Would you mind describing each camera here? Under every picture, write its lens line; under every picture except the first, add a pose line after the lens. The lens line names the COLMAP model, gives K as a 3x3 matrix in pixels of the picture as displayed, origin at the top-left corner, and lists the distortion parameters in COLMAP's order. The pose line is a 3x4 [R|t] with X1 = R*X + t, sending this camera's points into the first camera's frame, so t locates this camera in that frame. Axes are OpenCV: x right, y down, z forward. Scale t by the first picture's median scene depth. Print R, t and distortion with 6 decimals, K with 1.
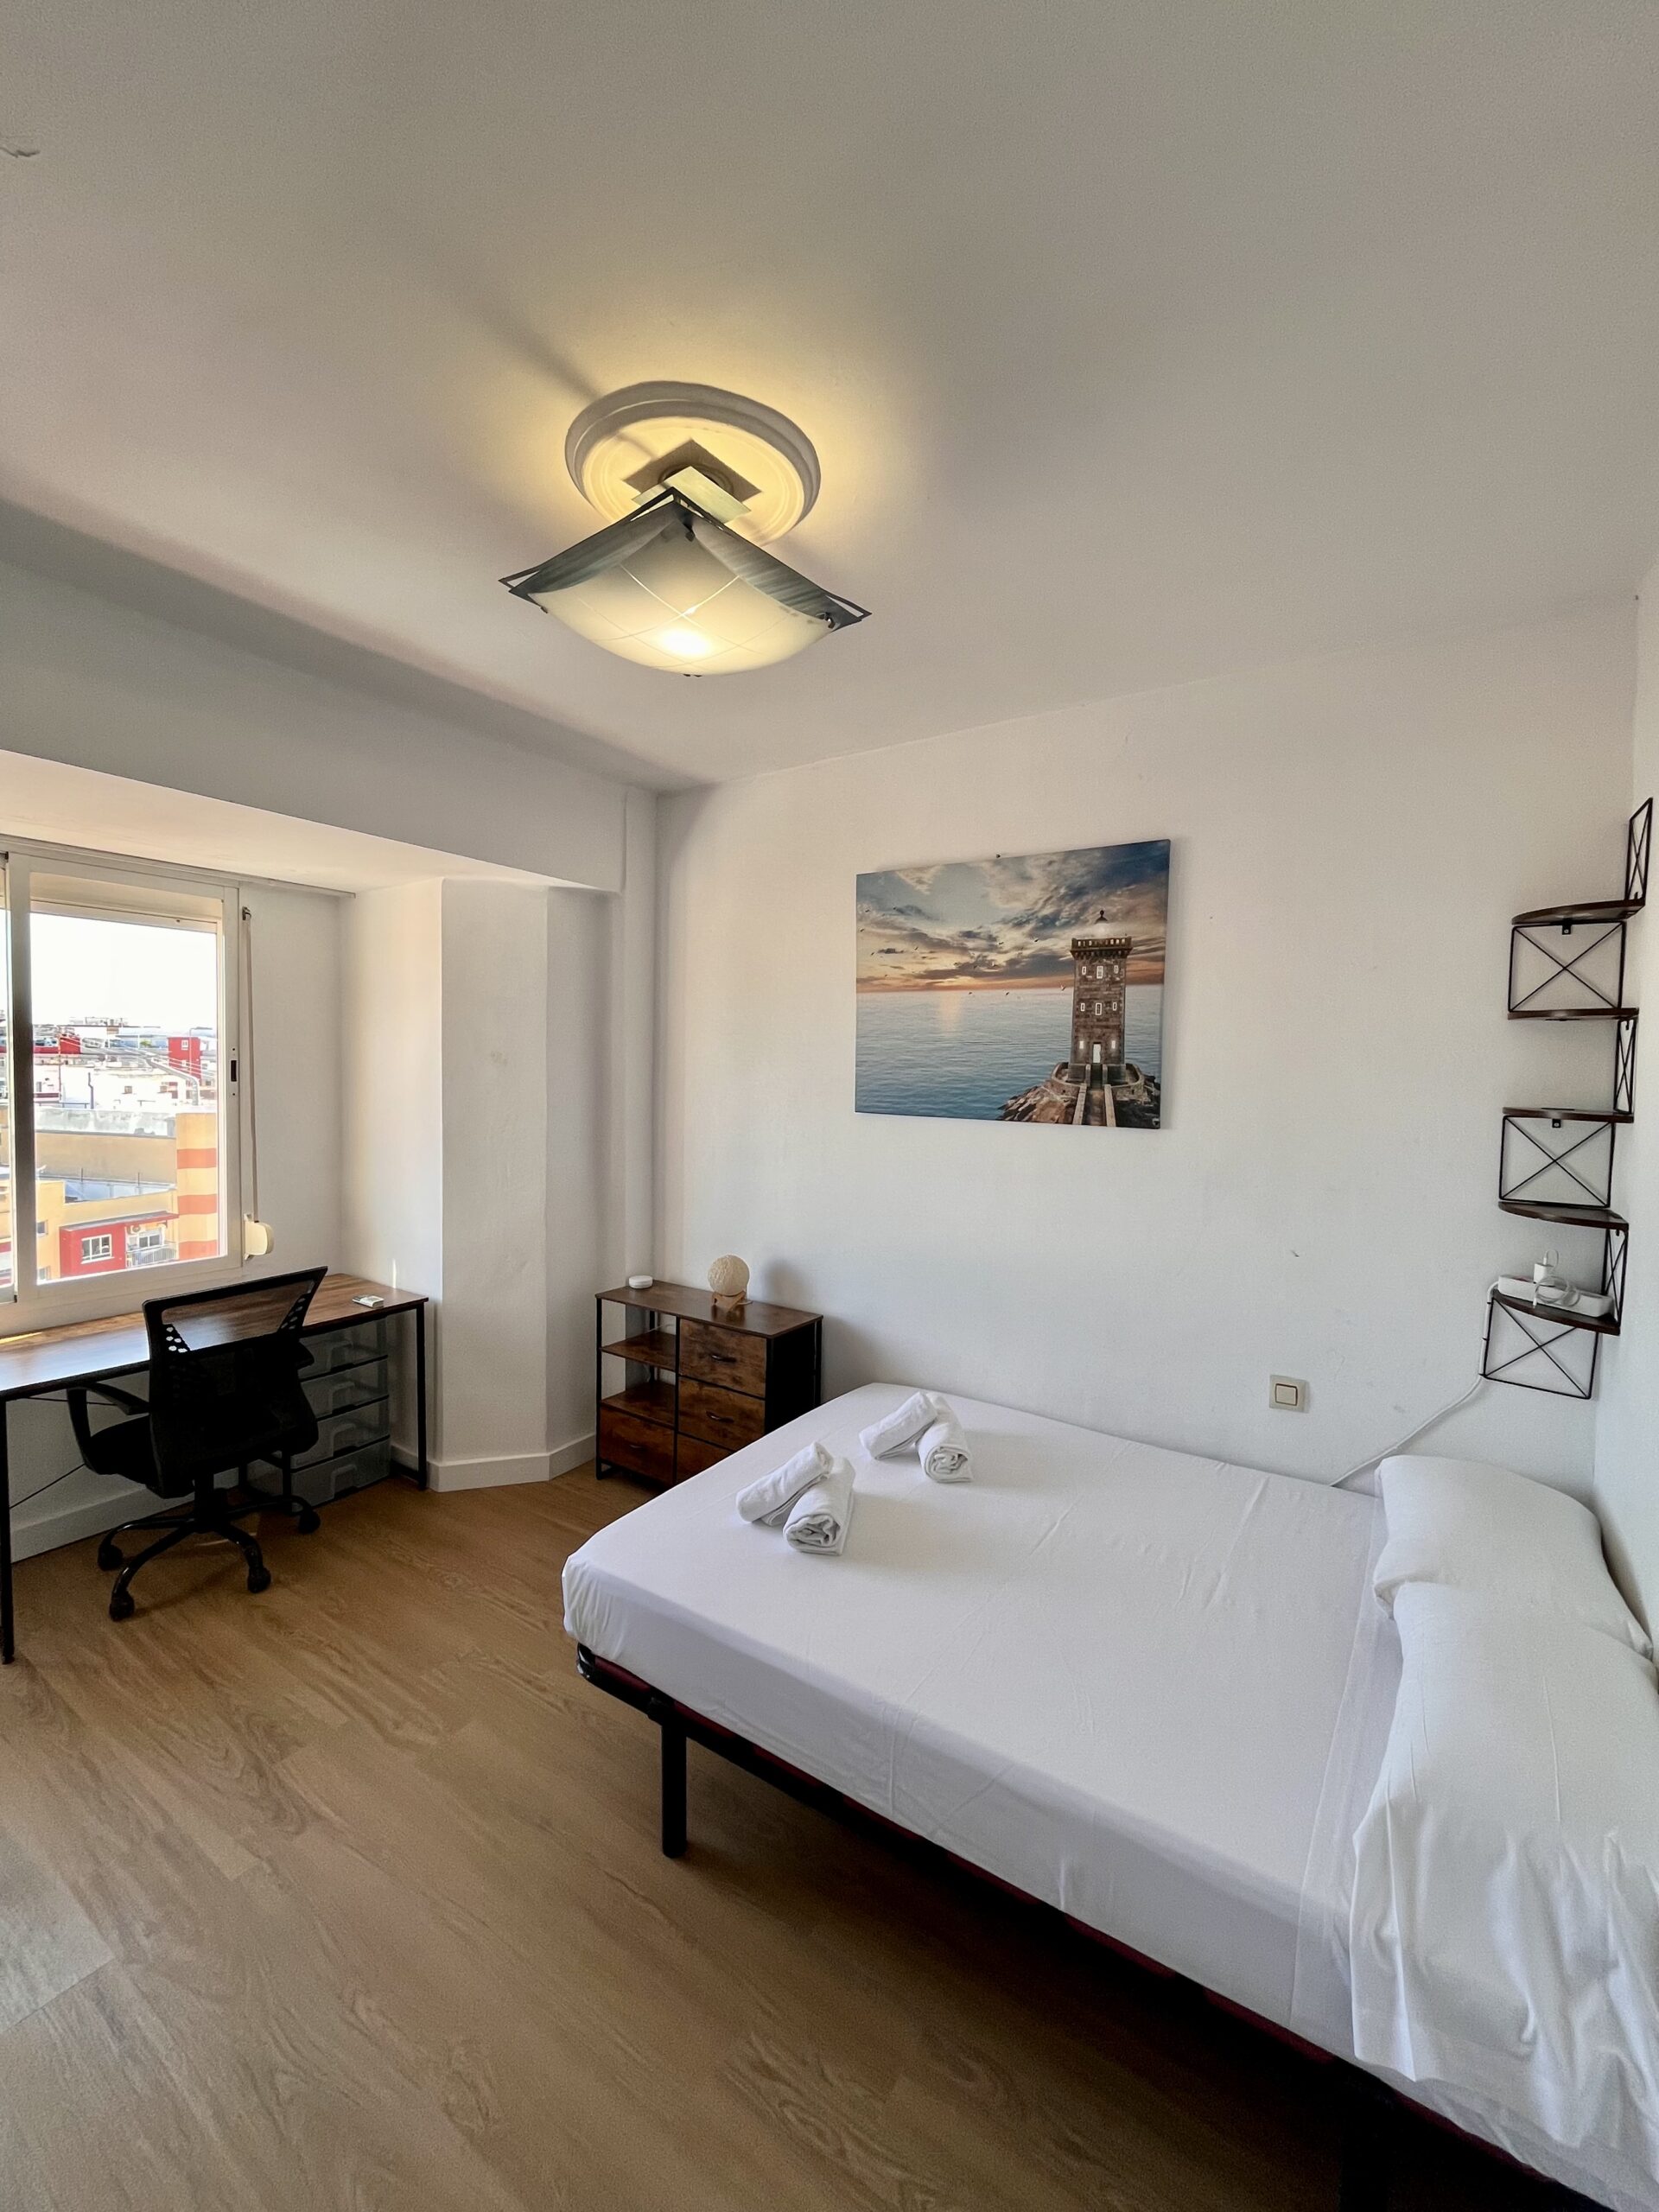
lens RADIAL K [[897.5, 0, 832.1], [0, 897.5, 1109.3], [0, 0, 1]] dist [-0.004114, -0.000103]
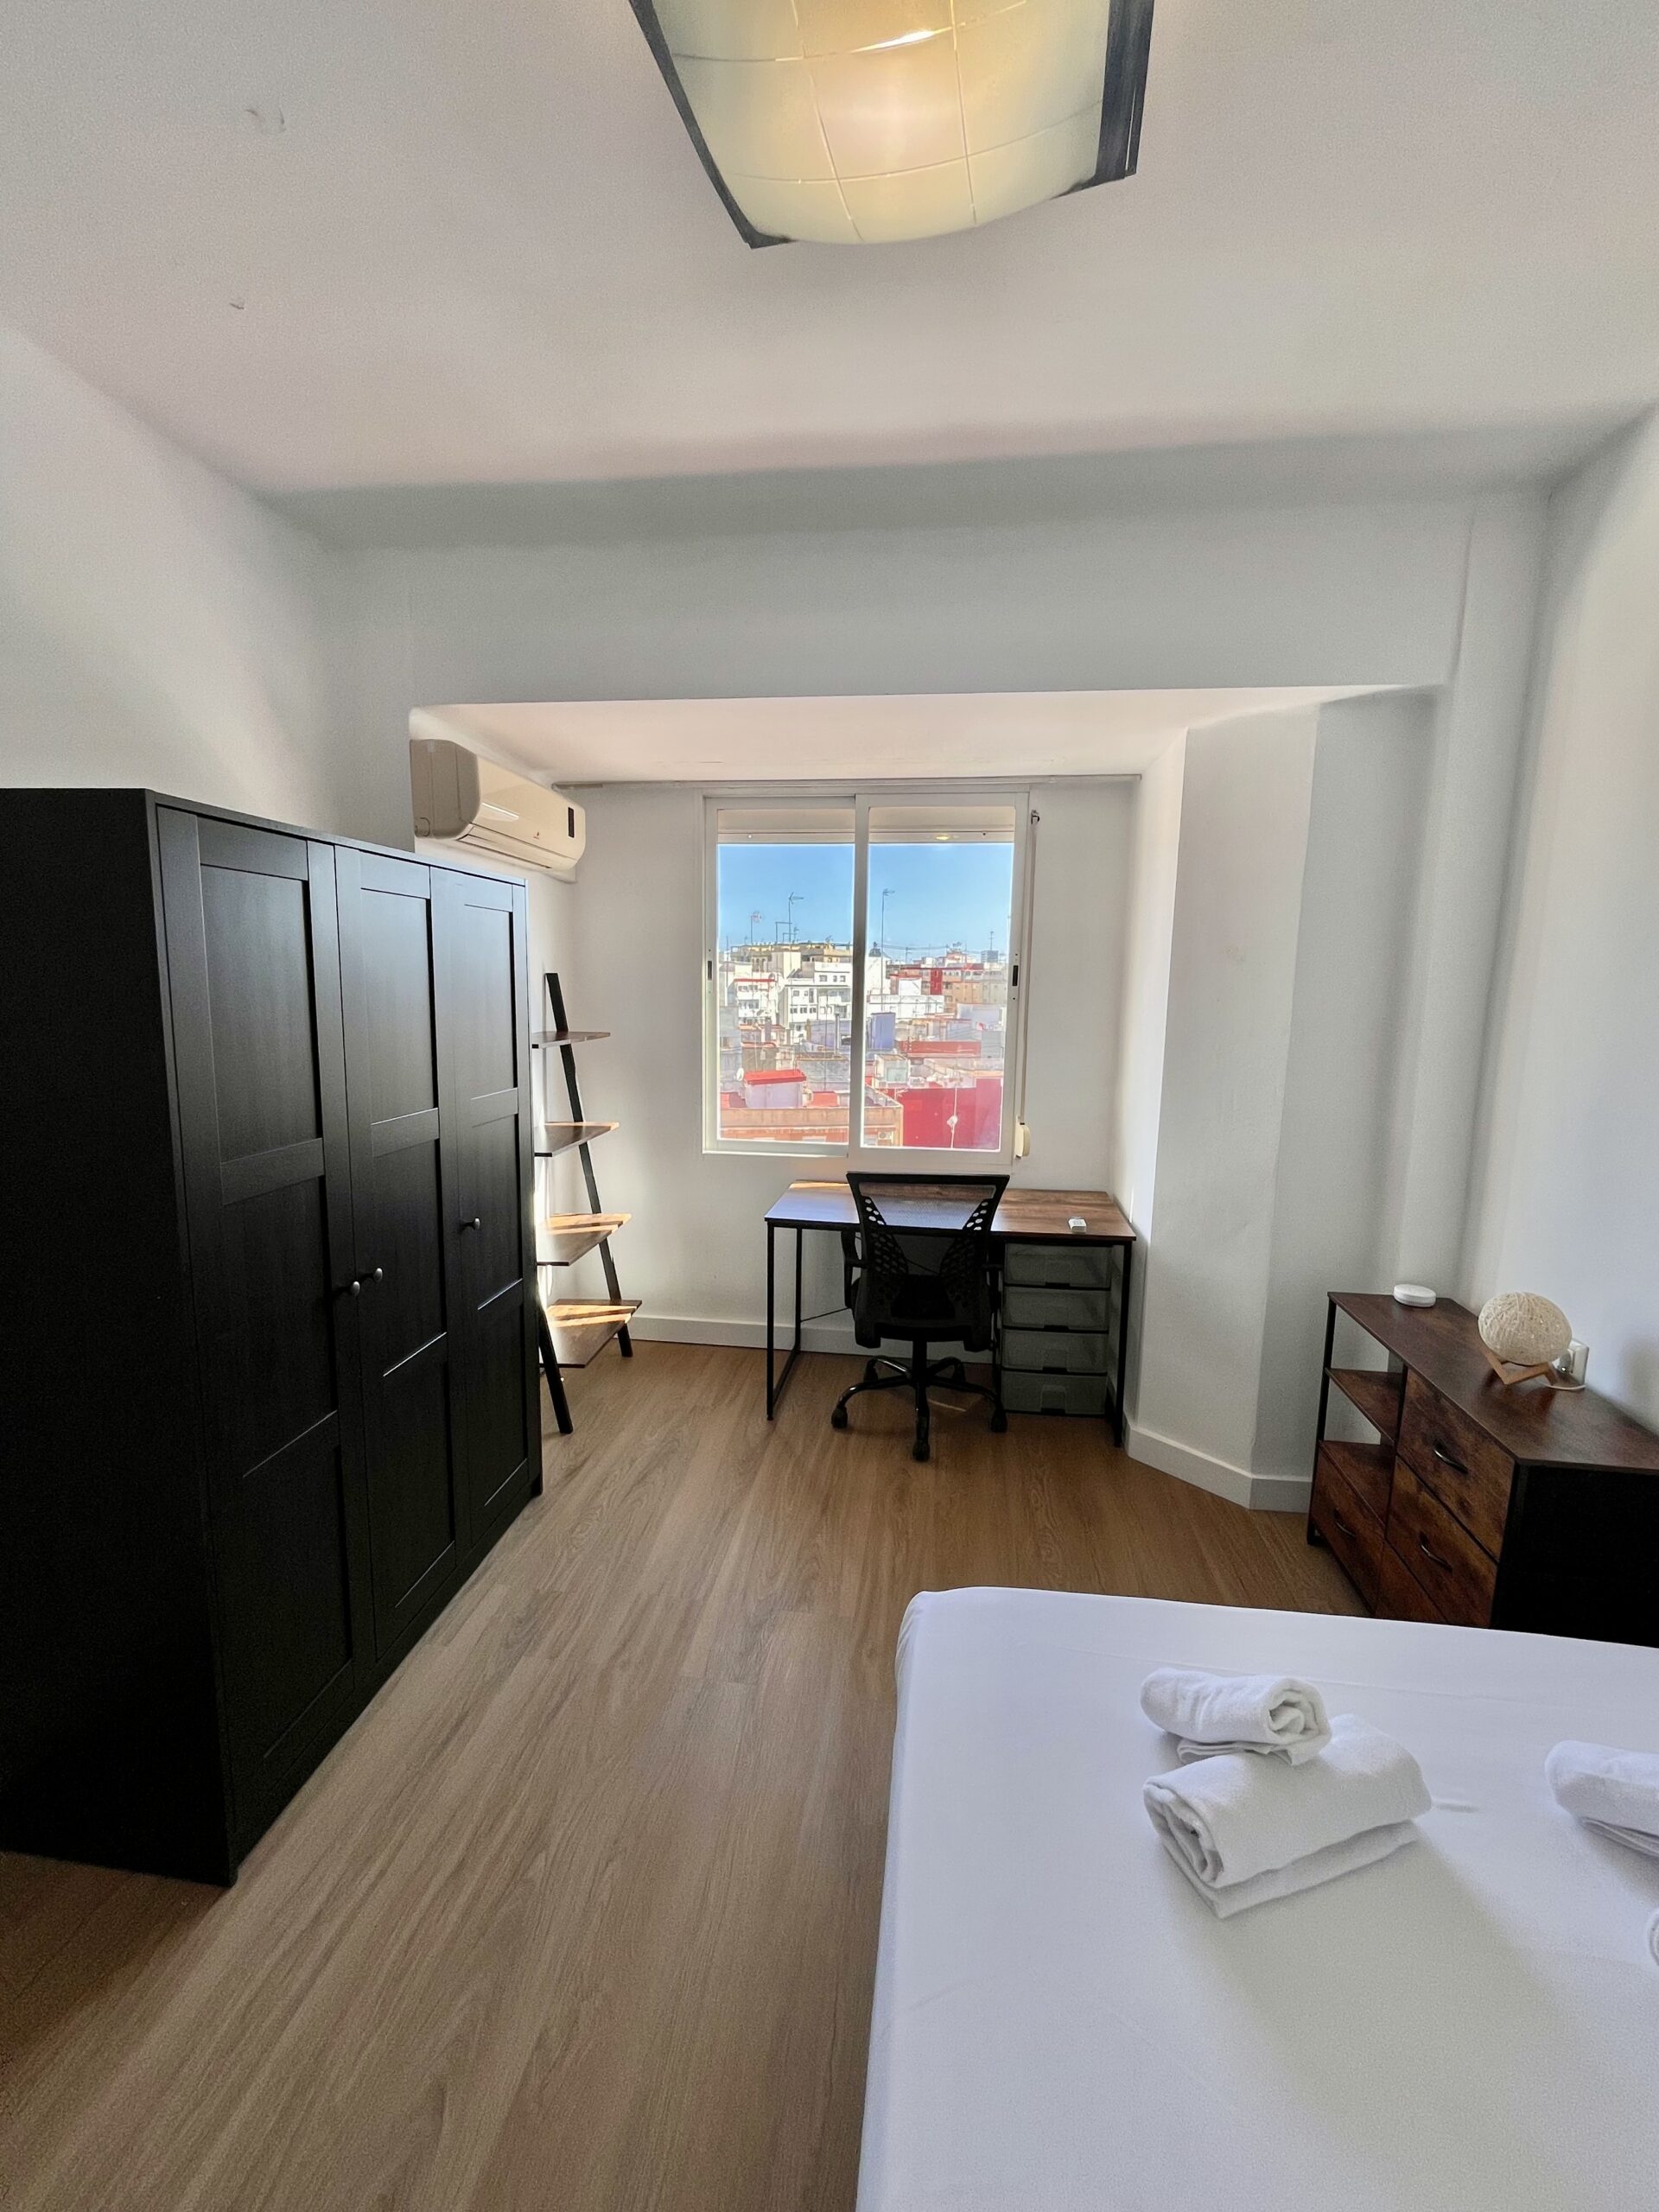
lens RADIAL K [[897.5, 0, 832.1], [0, 897.5, 1109.3], [0, 0, 1]] dist [-0.004114, -0.000103]
pose [[0.433731, 0.118276, -0.893246, 0.211982], [-0.048617, 0.992975, 0.107875, 0.010187], [0.899730, -0.003362, 0.436434, 0.419272]]
